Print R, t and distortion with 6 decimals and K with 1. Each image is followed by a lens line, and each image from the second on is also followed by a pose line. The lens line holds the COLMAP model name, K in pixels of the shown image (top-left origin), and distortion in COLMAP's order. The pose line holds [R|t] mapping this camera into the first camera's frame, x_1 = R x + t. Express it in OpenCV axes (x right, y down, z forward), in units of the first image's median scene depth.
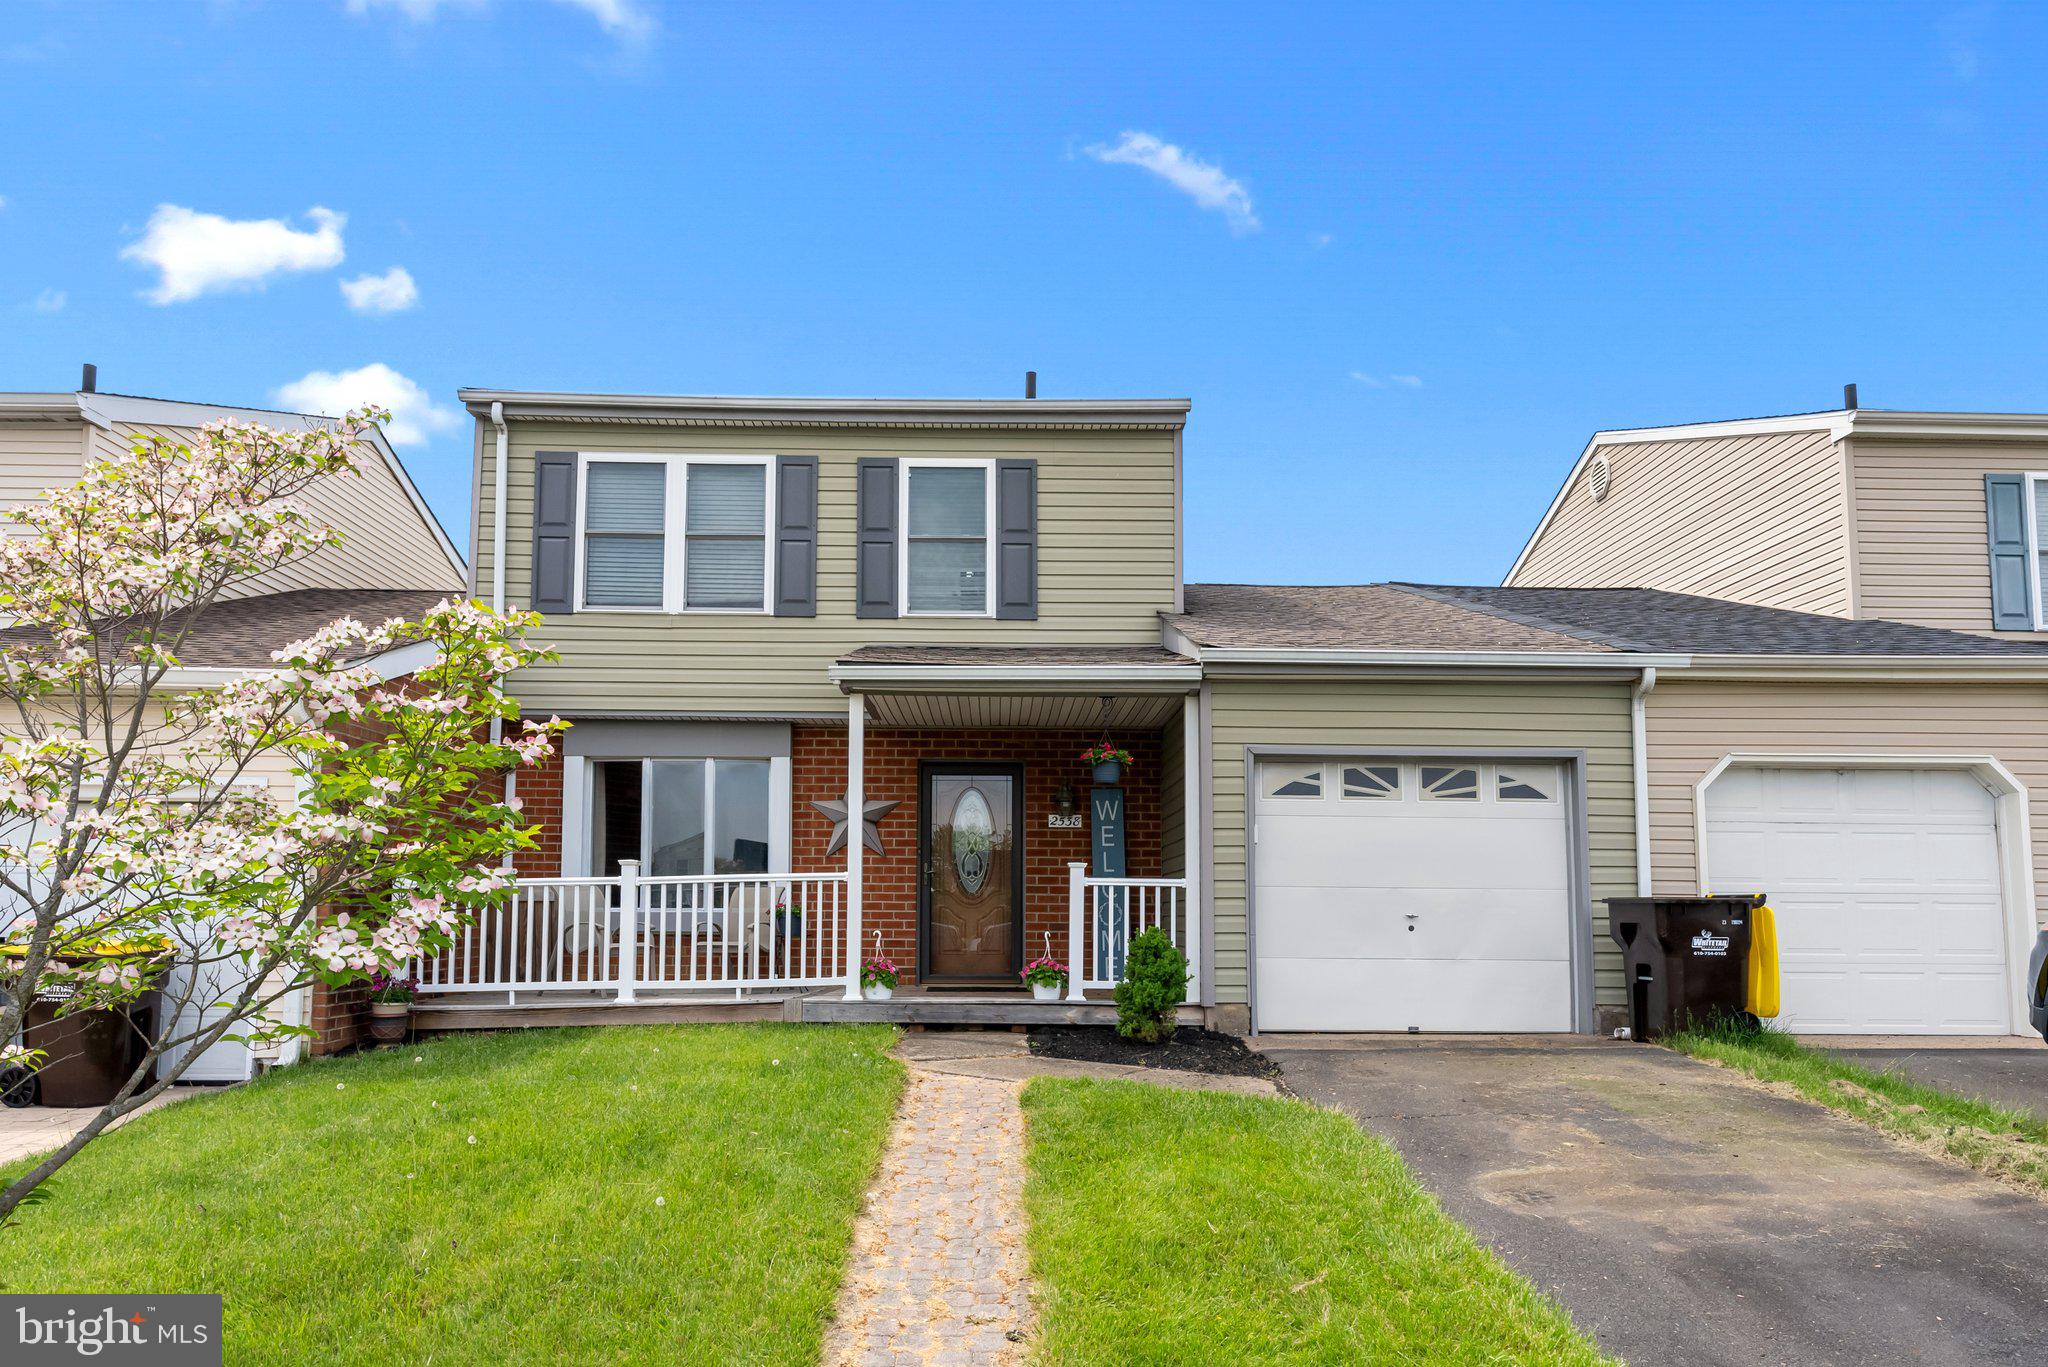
lens RADIAL K [[1248.2, 0, 986.5], [0, 1248.2, 597.8], [0, 0, 1]] dist [-0.000397, 0.000209]
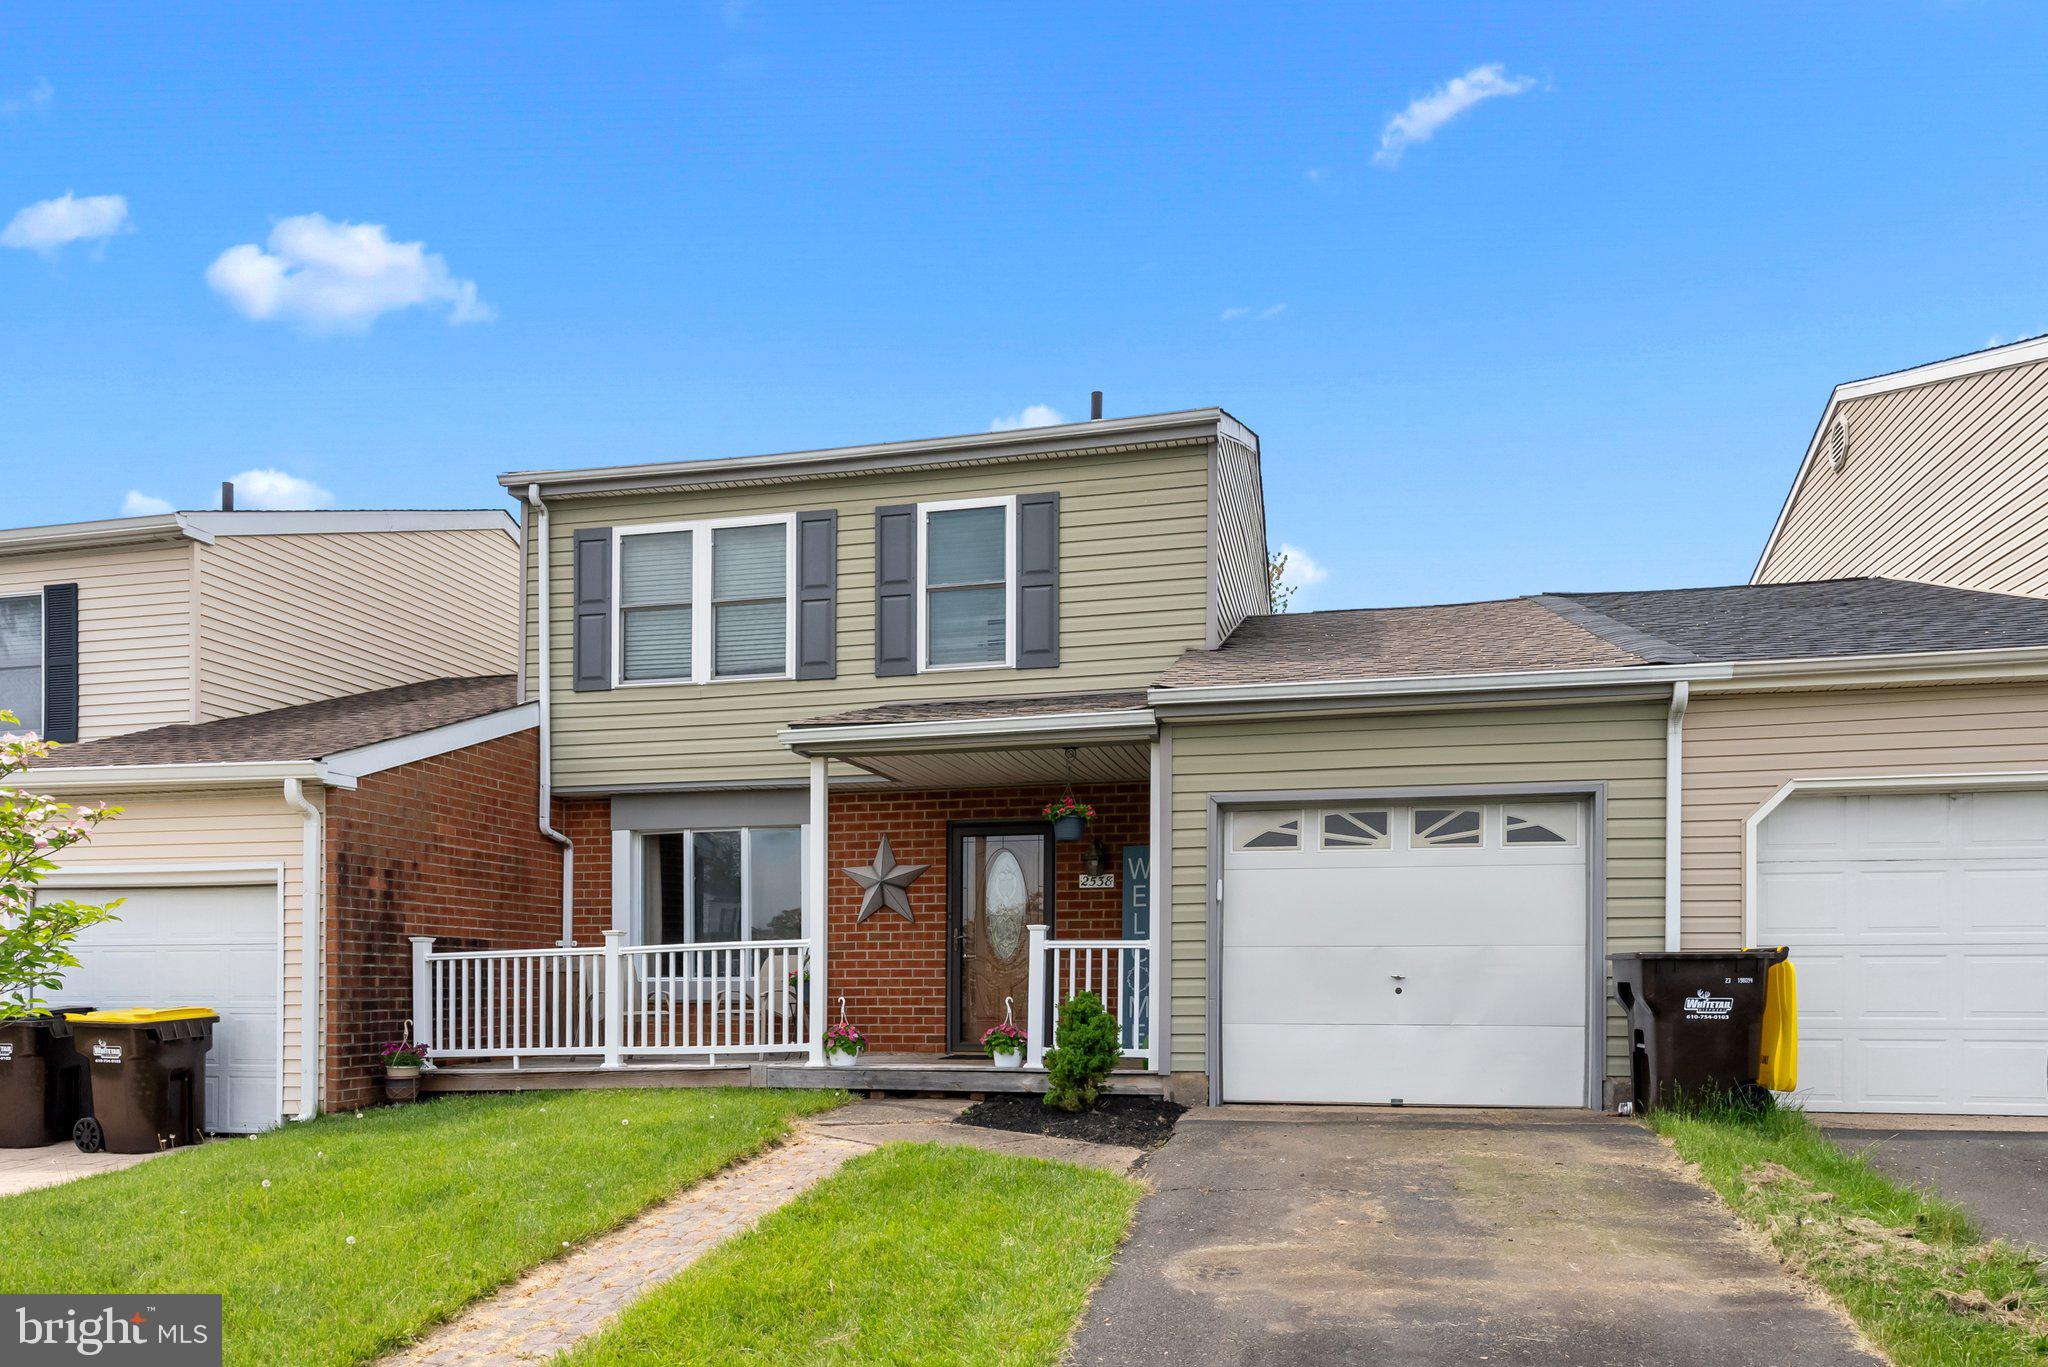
lens RADIAL K [[1362.7, 0, 1025.8], [0, 1362.7, 748.3], [0, 0, 1]] dist [-0.000843, 0.001383]
pose [[0.970748, -0.049060, -0.235034, 0.279009], [0.066927, 0.995393, 0.068651, 0.007426], [0.230583, -0.082373, 0.969560, 0.010668]]
